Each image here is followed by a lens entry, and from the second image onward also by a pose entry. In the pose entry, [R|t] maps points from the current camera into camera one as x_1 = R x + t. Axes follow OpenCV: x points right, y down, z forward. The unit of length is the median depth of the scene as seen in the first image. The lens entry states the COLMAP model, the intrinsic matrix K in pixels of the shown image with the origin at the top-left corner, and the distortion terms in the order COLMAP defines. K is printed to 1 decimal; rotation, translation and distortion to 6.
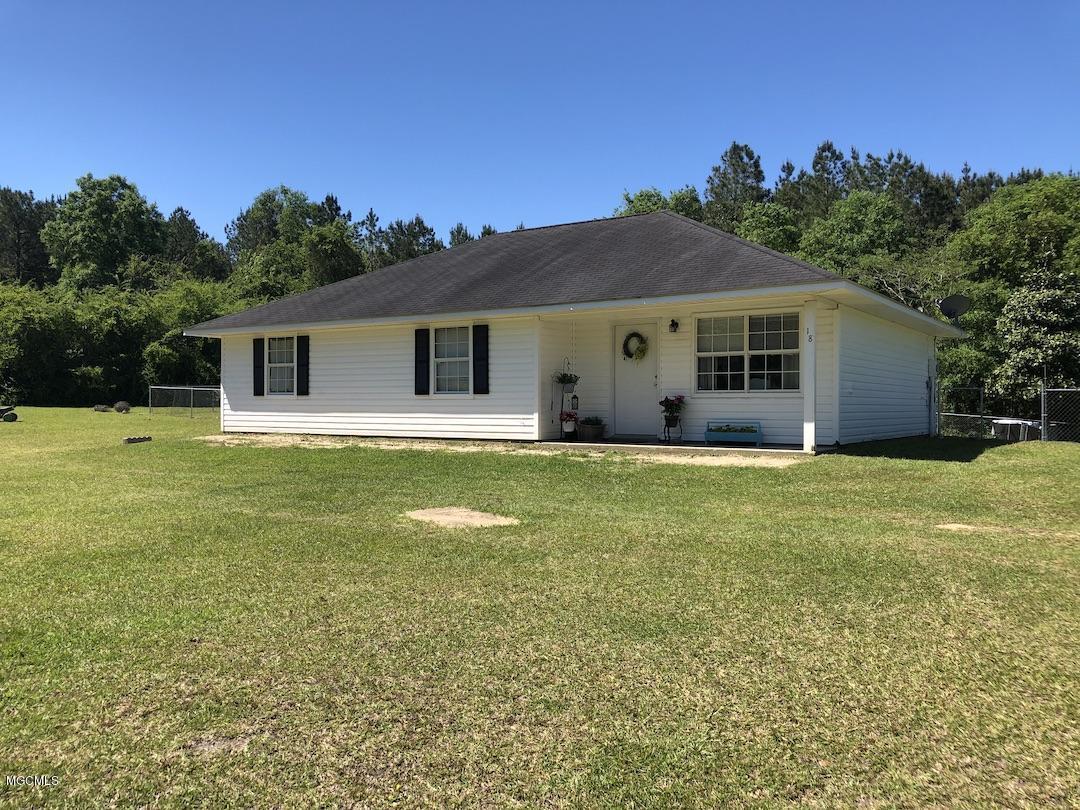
lens RADIAL K [[879.5, 0, 544.0], [0, 879.5, 405.1], [0, 0, 1]] dist [0.002271, -0.003312]
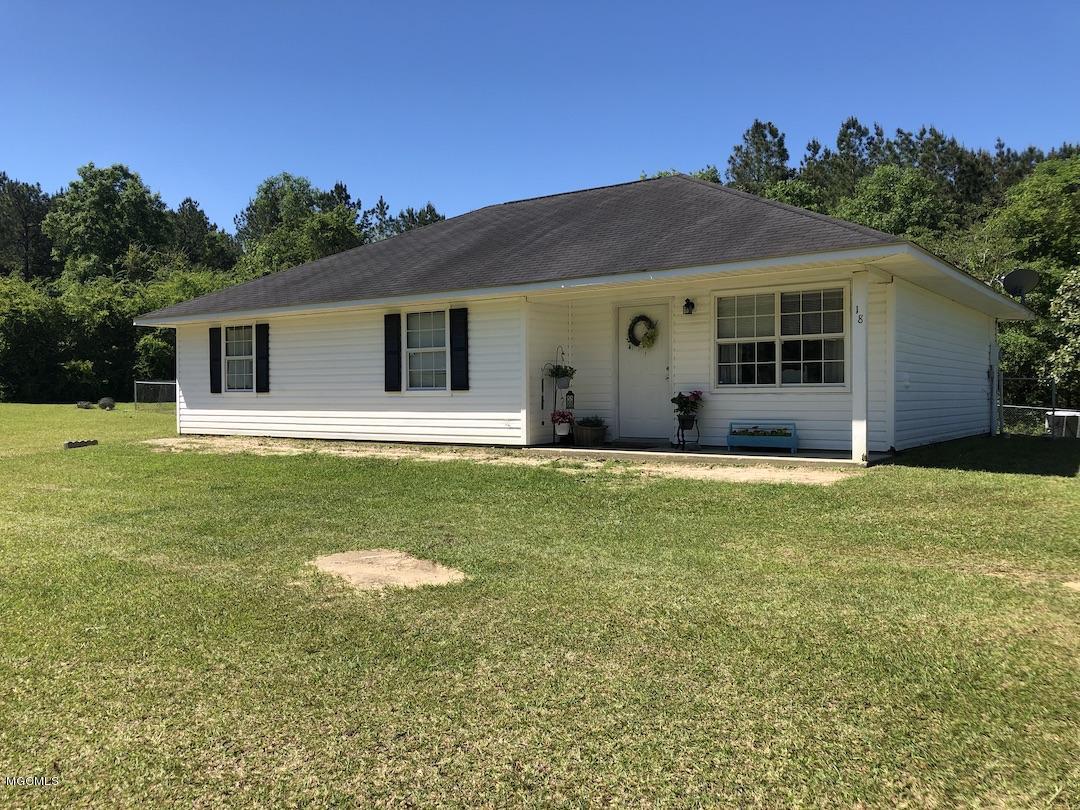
lens RADIAL K [[879.5, 0, 535.1], [0, 879.5, 405.0], [0, 0, 1]] dist [0.002271, -0.003312]
pose [[0.999413, -0.006329, -0.033656, 0.024836], [0.006688, 0.999922, 0.010561, -0.006010], [0.033586, -0.010780, 0.999378, 0.135879]]
